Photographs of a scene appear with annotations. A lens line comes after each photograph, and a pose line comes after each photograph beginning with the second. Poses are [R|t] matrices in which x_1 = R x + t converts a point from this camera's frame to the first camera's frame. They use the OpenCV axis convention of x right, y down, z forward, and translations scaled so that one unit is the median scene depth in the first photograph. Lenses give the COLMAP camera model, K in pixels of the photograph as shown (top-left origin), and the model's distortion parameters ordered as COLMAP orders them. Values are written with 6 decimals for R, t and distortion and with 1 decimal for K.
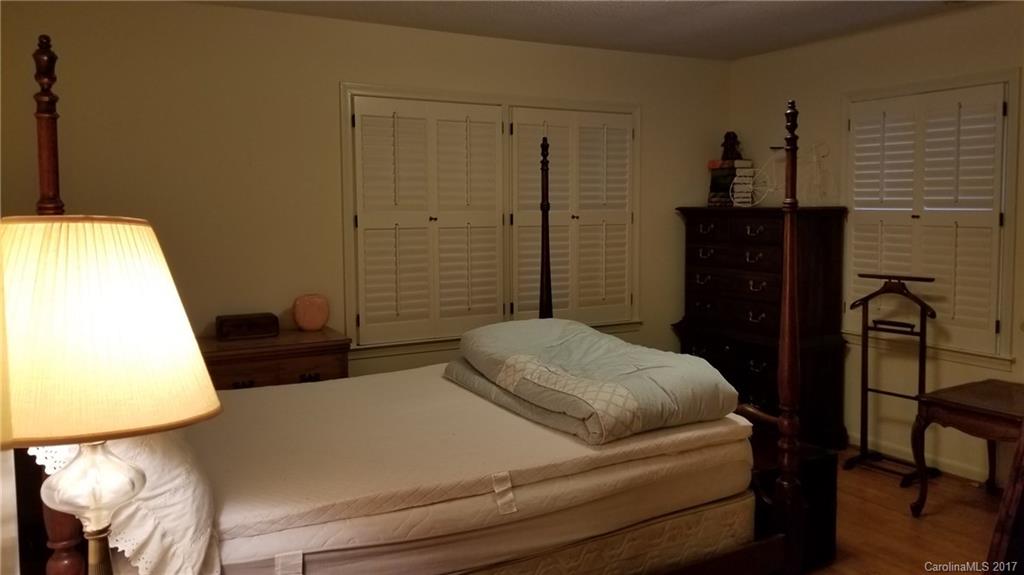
lens RADIAL K [[790.2, 0, 502.0], [0, 790.2, 282.1], [0, 0, 1]] dist [0.069244, -0.065222]
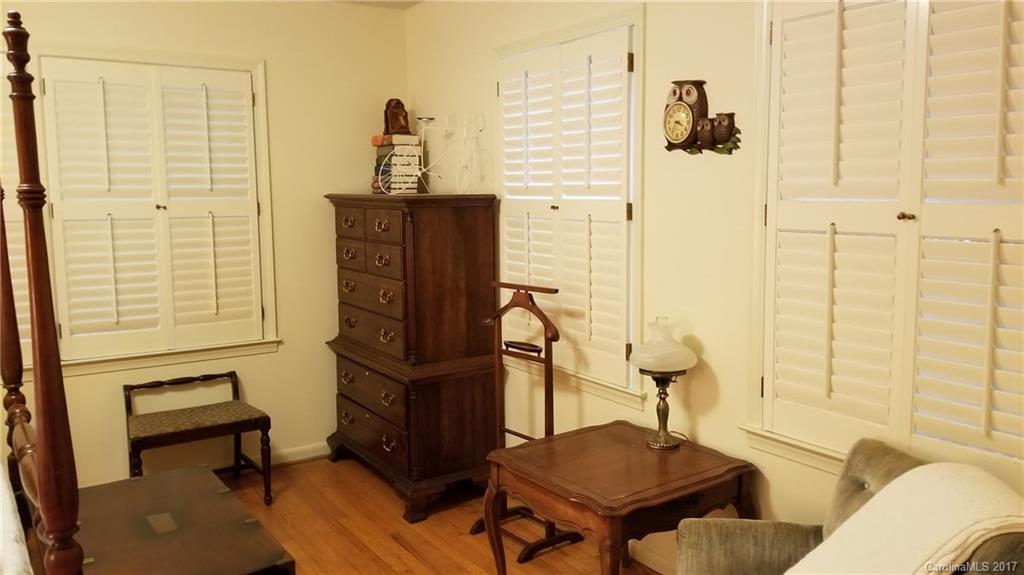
lens RADIAL K [[790.2, 0, 514.0], [0, 790.2, 298.6], [0, 0, 1]] dist [0.069244, -0.065222]
pose [[0.998050, -0.012339, 0.061188, 0.433137], [0.009982, 0.999202, 0.038673, -0.023983], [-0.061616, -0.037986, 0.997377, 0.240315]]
